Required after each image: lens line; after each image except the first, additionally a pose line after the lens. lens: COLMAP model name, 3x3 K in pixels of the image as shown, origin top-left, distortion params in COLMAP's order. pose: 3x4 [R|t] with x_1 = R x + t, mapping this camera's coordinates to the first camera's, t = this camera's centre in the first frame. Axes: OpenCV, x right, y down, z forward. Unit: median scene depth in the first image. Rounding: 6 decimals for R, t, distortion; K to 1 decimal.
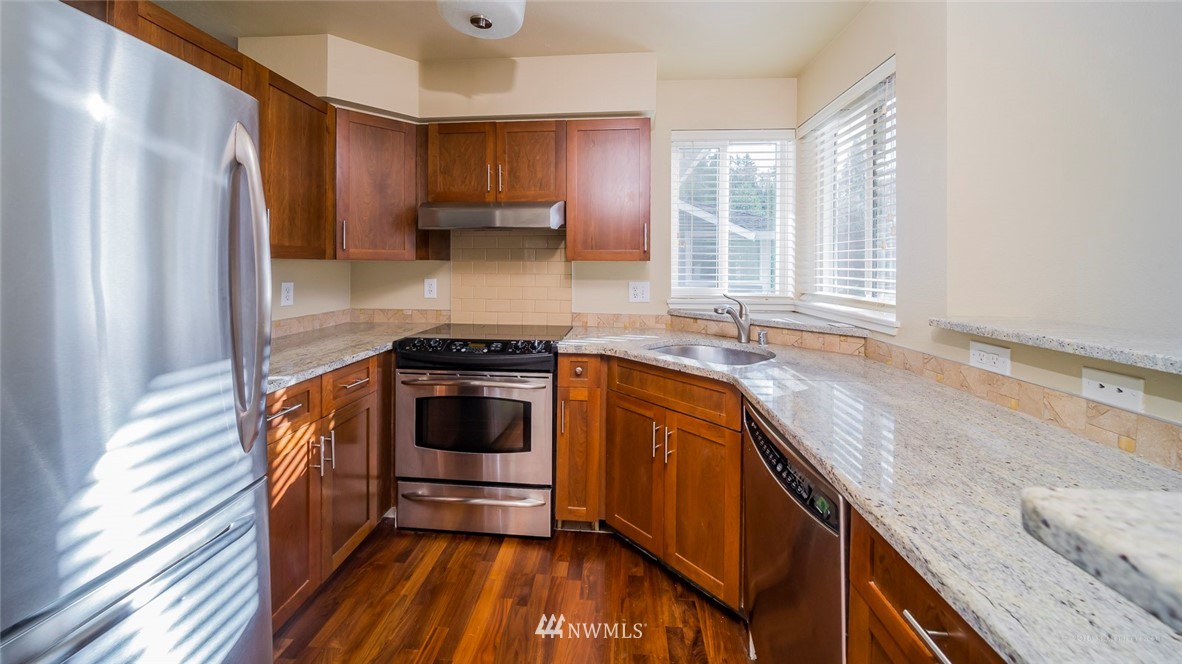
lens RADIAL K [[418.5, 0, 587.1], [0, 418.5, 267.8], [0, 0, 1]] dist [-0.002545, -0.000484]
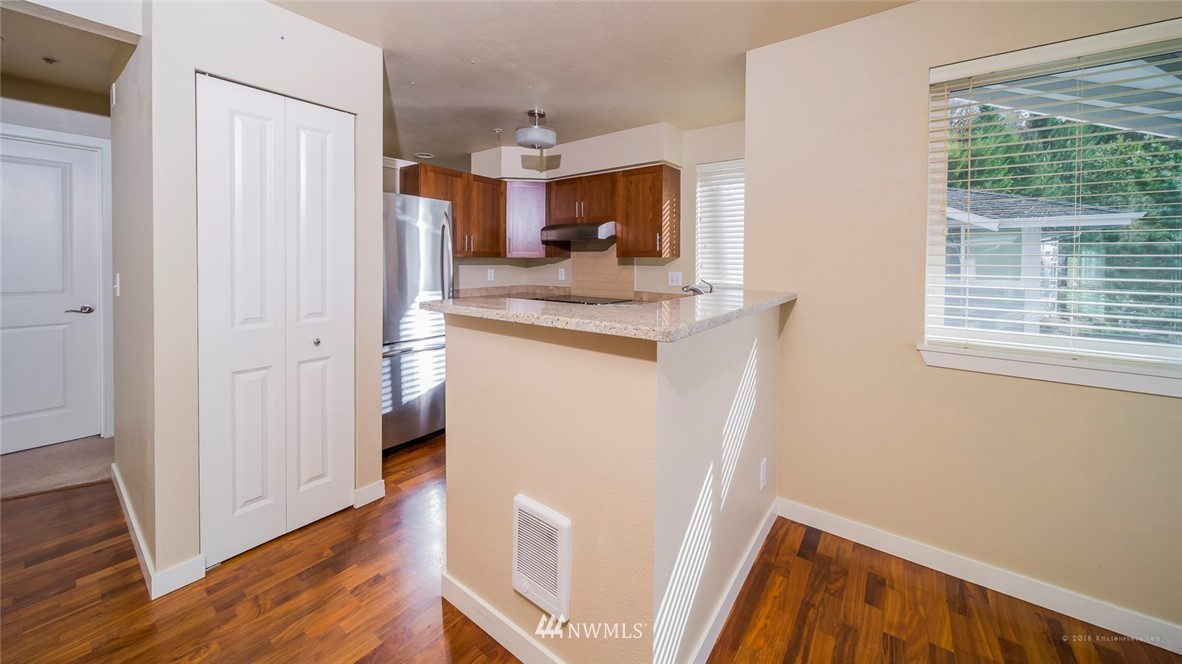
lens RADIAL K [[418.5, 0, 587.1], [0, 418.5, 267.8], [0, 0, 1]] dist [-0.002545, -0.000484]
pose [[0.844783, 0.007123, -0.535061, 0.871763], [-0.001835, 0.999944, 0.010416, 0.008982], [0.535105, -0.007818, 0.844749, -0.526477]]
